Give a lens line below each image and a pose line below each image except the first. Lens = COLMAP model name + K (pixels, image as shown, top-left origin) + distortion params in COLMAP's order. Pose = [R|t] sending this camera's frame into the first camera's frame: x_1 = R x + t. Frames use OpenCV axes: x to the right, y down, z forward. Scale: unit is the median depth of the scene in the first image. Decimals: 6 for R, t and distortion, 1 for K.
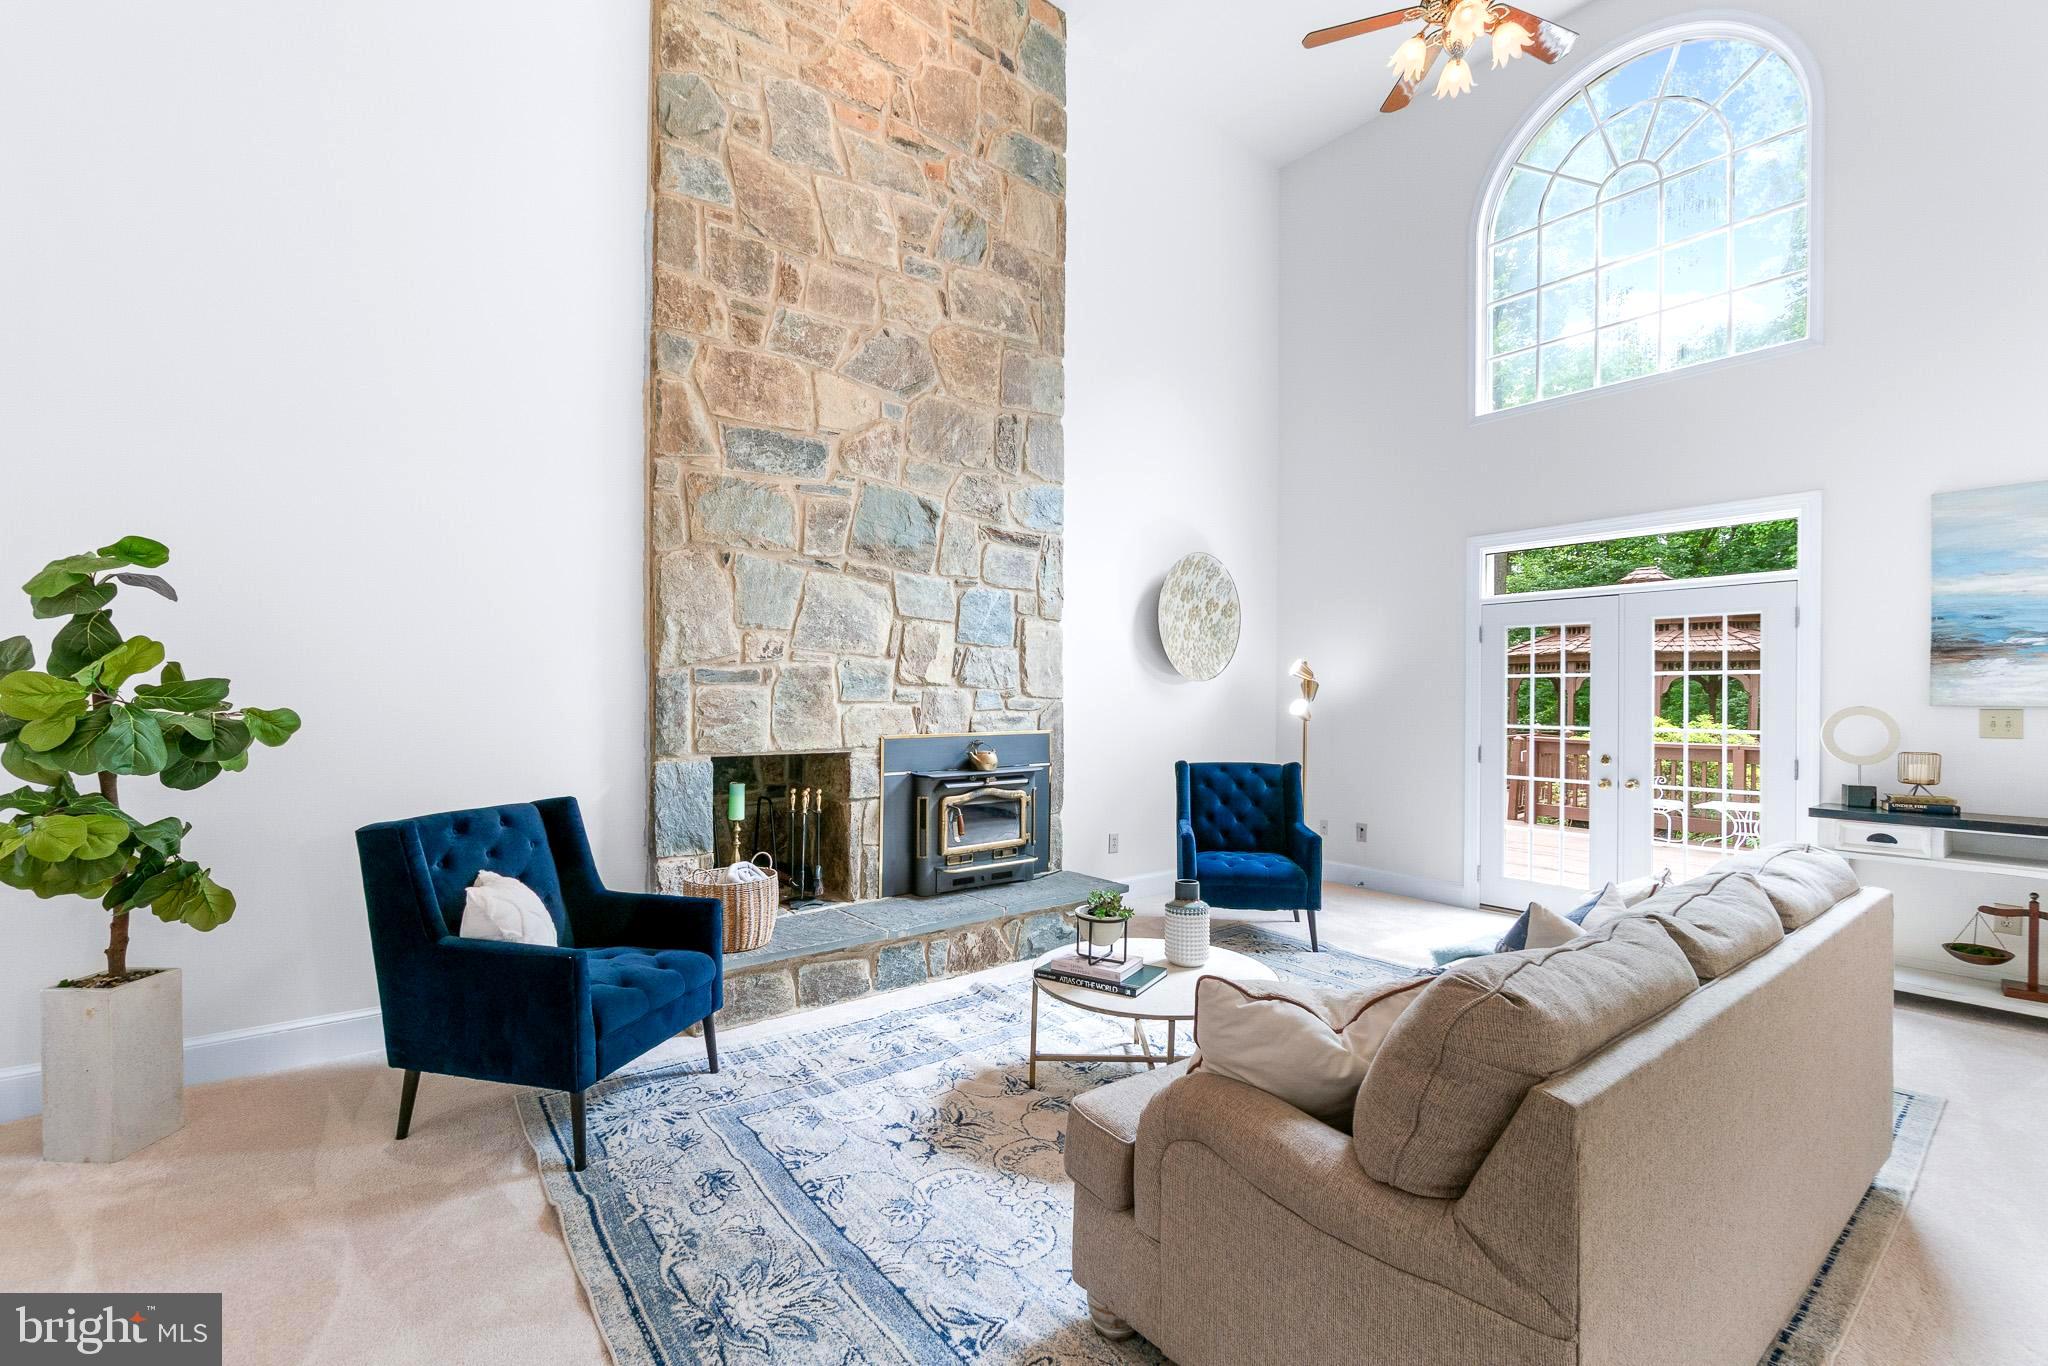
lens RADIAL K [[874.2, 0, 1020.9], [0, 874.2, 695.4], [0, 0, 1]] dist [-0.008631, -0.000369]
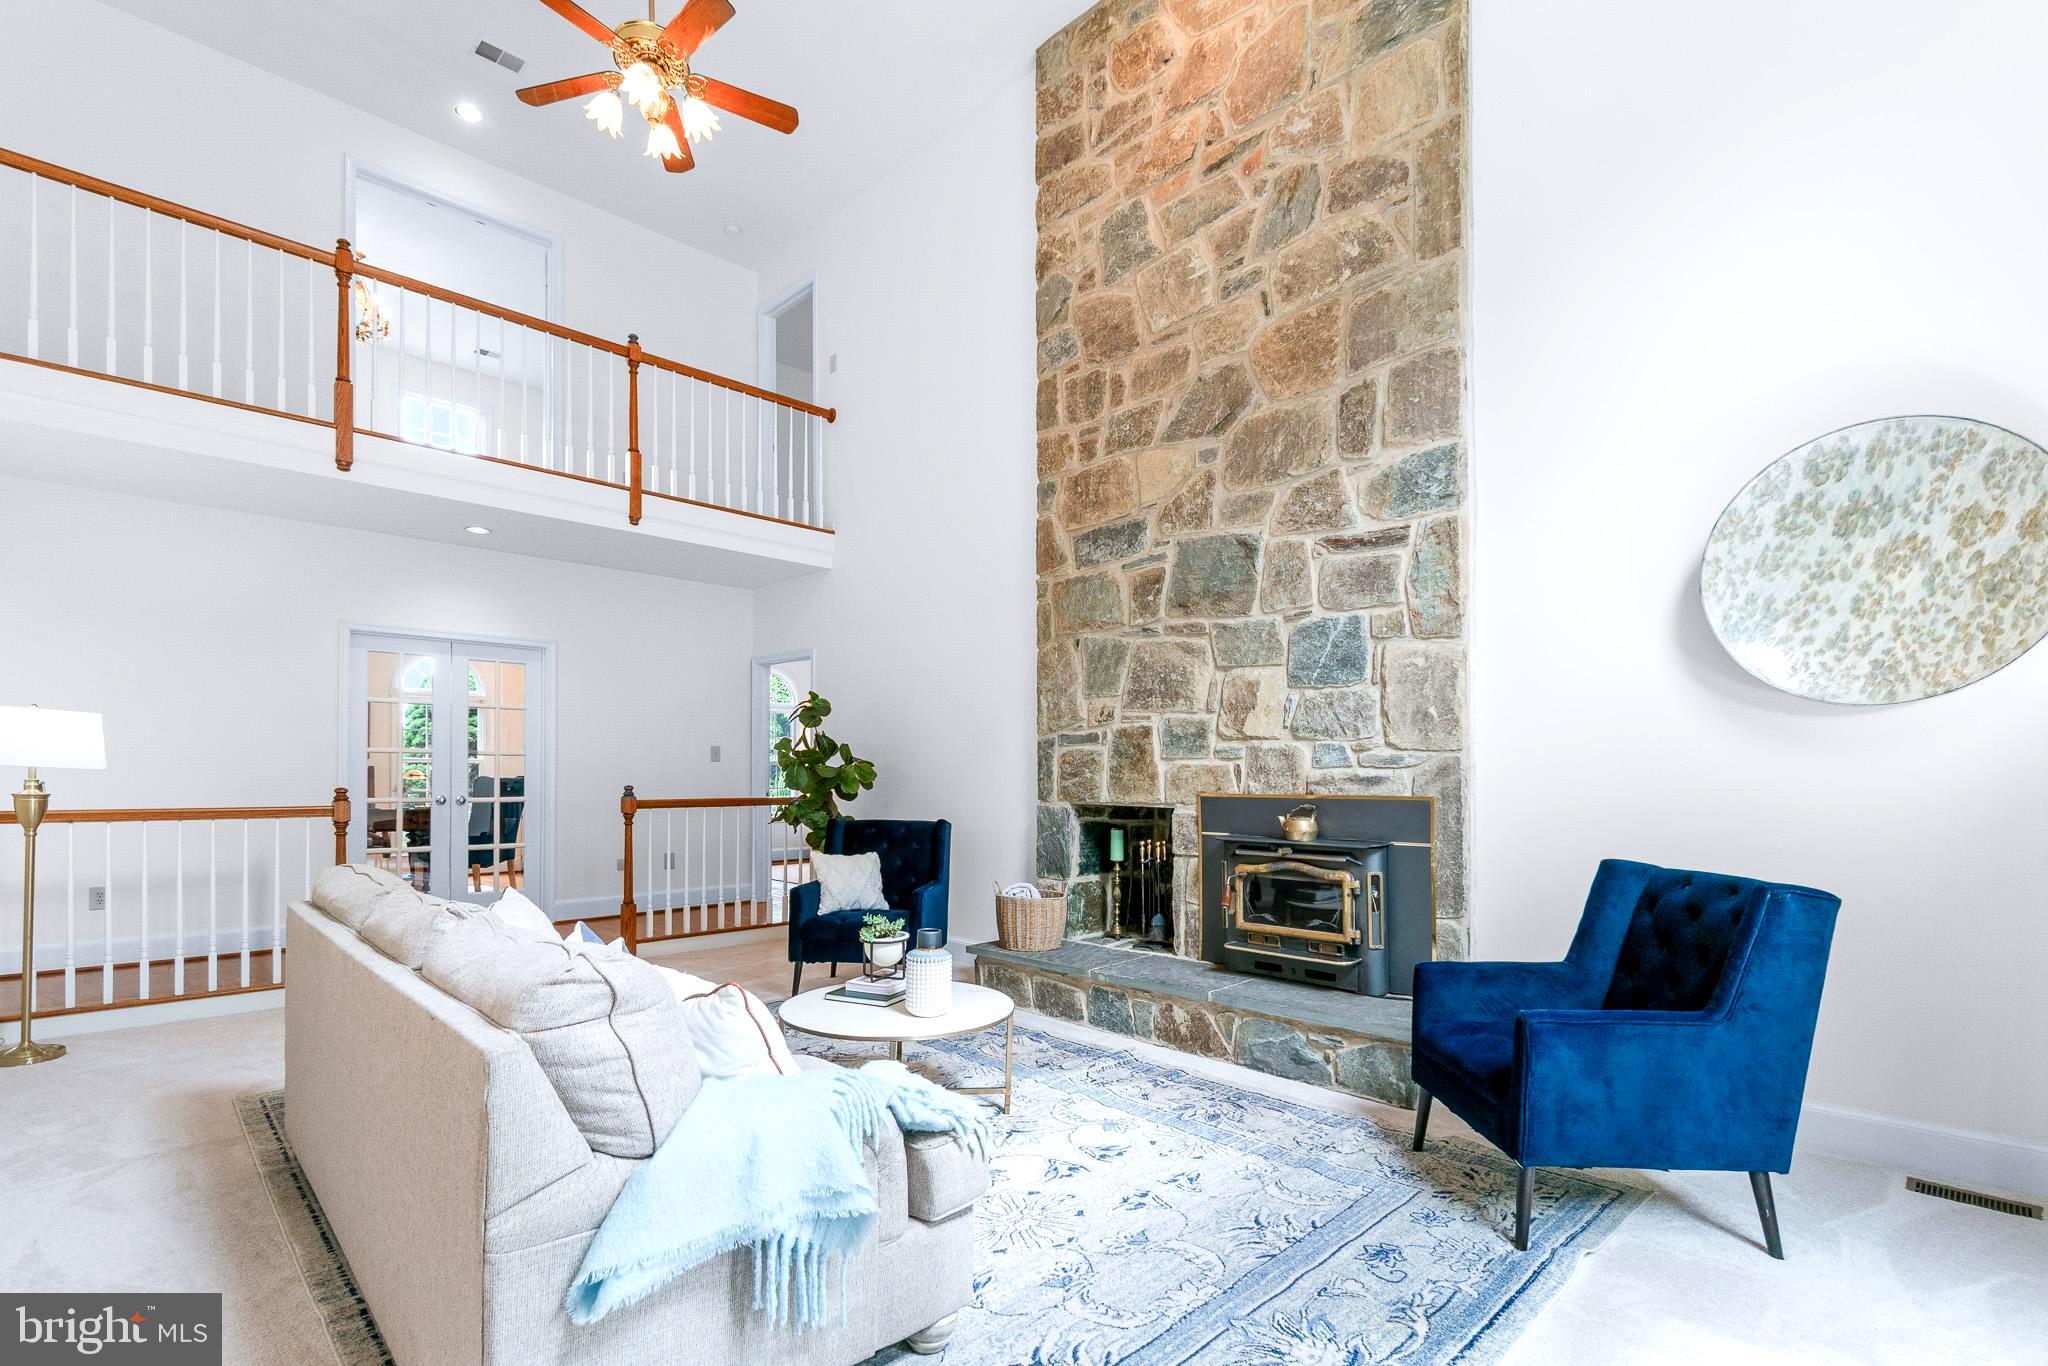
lens RADIAL K [[960.7, 0, 1022.1], [0, 960.7, 773.6], [0, 0, 1]] dist [0.000861, -0.000144]
pose [[0.107698, -0.007533, -0.994155, 0.903344], [-0.002550, 0.999966, -0.007854, 0.034008], [0.994180, 0.003381, 0.107675, 0.703886]]
